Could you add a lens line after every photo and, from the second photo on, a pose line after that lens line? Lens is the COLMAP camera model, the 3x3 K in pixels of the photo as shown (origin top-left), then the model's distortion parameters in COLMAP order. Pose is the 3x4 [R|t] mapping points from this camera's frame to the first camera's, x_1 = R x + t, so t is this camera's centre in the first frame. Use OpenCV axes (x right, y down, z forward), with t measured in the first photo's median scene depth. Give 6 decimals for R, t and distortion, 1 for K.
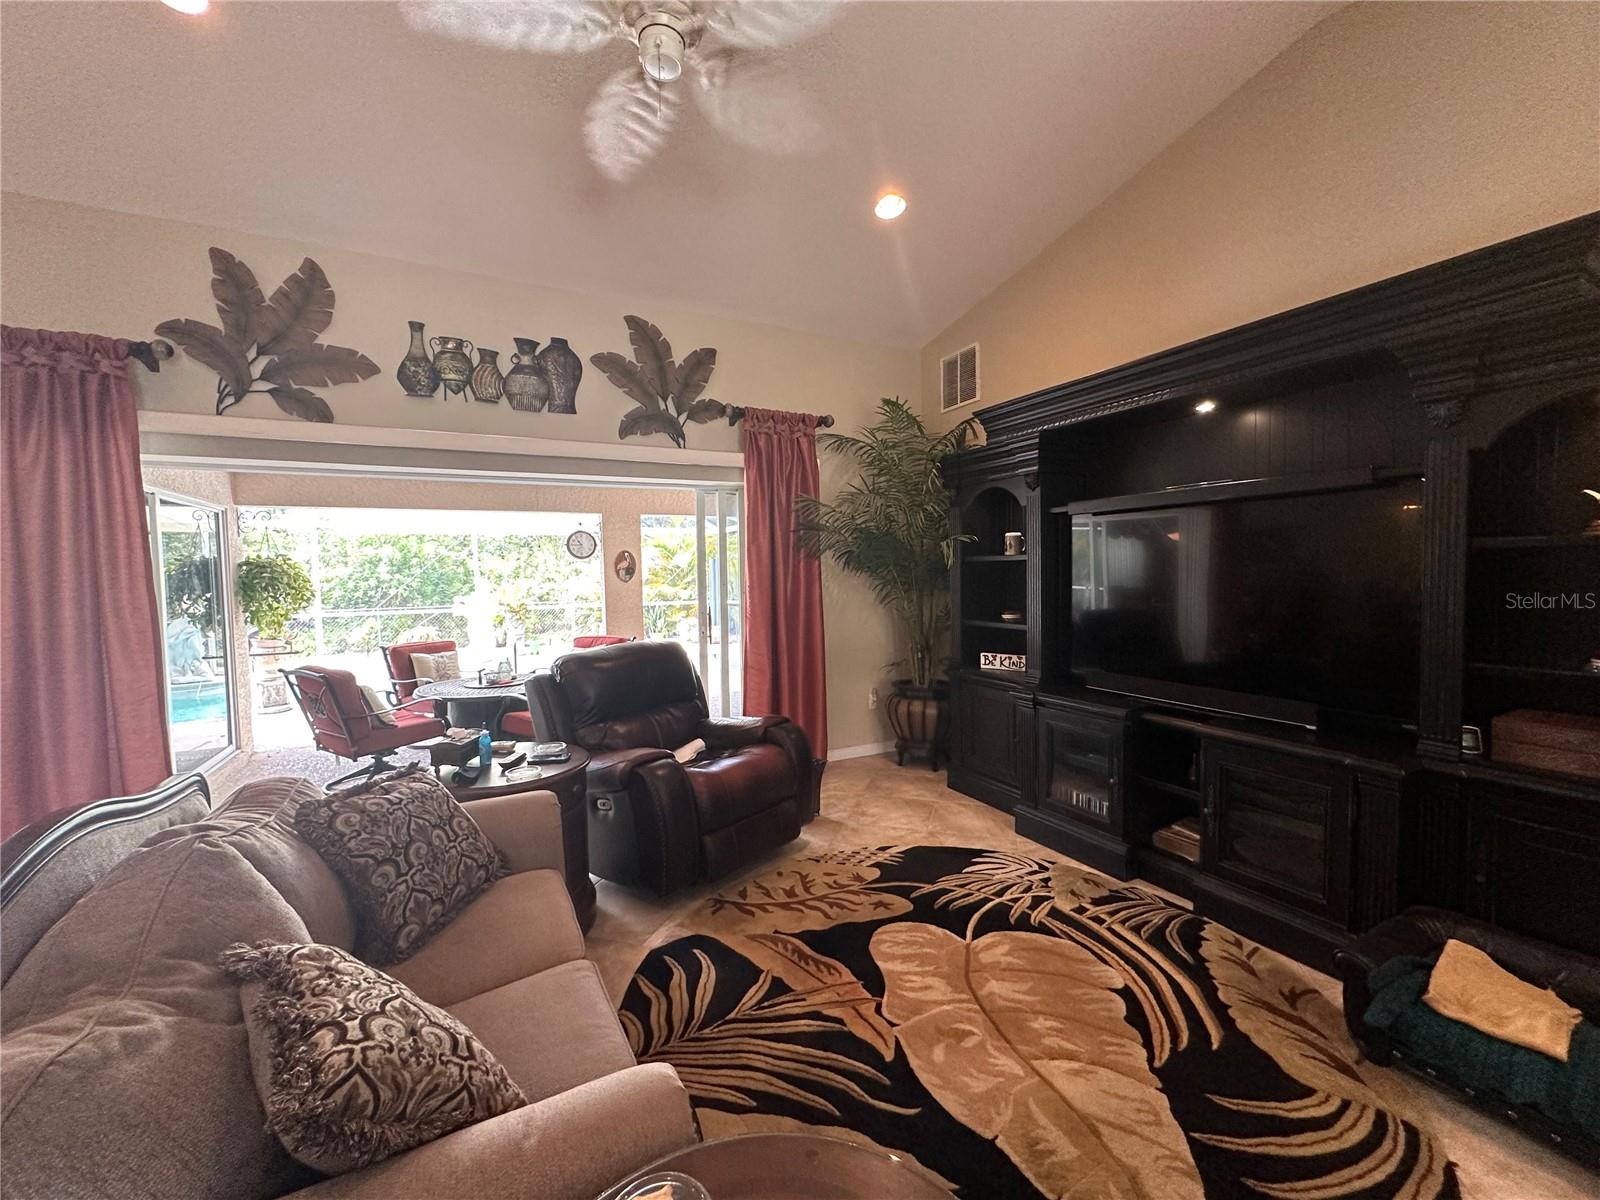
lens RADIAL K [[637.4, 0, 799.0], [0, 637.4, 600.9], [0, 0, 1]] dist [-0.006553, 0.001006]
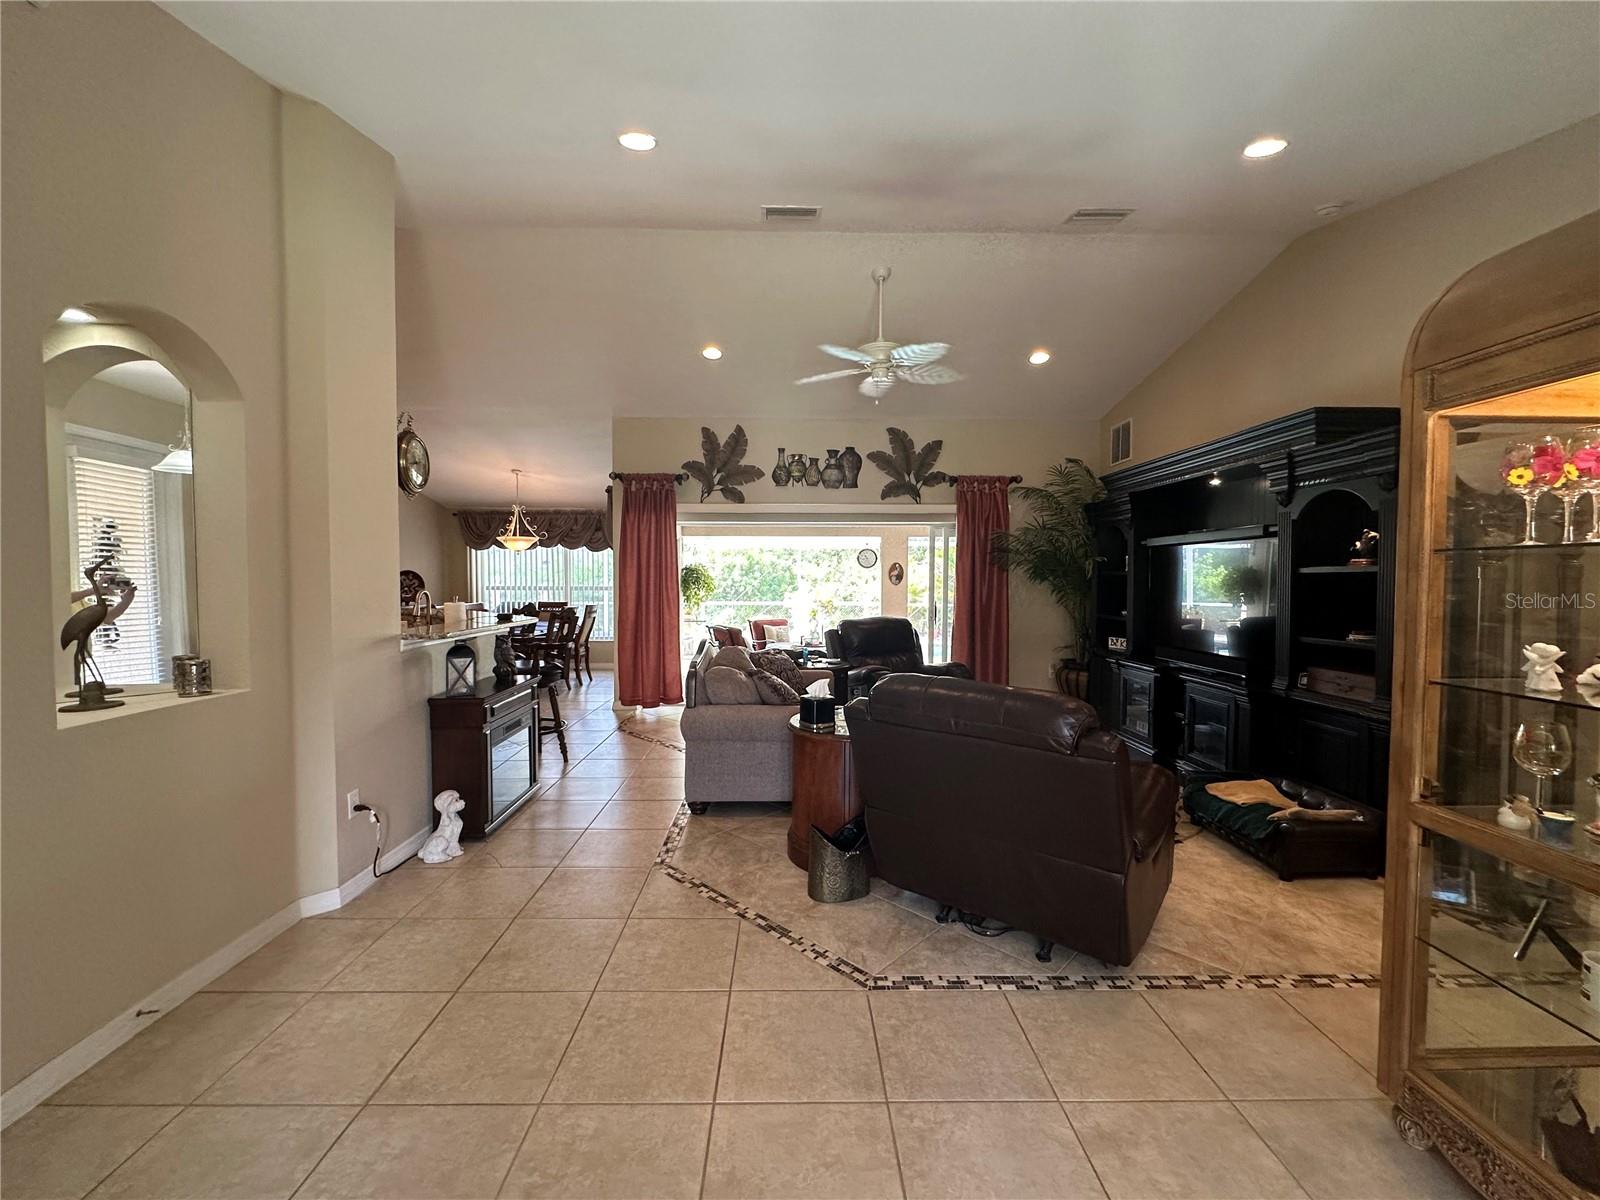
lens RADIAL K [[637.4, 0, 794.5], [0, 637.4, 600.7], [0, 0, 1]] dist [-0.006553, 0.001006]
pose [[0.890519, 0.035819, -0.453534, 0.294262], [-0.041030, 0.999157, -0.001651, 0.029162], [0.453092, 0.020079, 0.891238, -0.623295]]
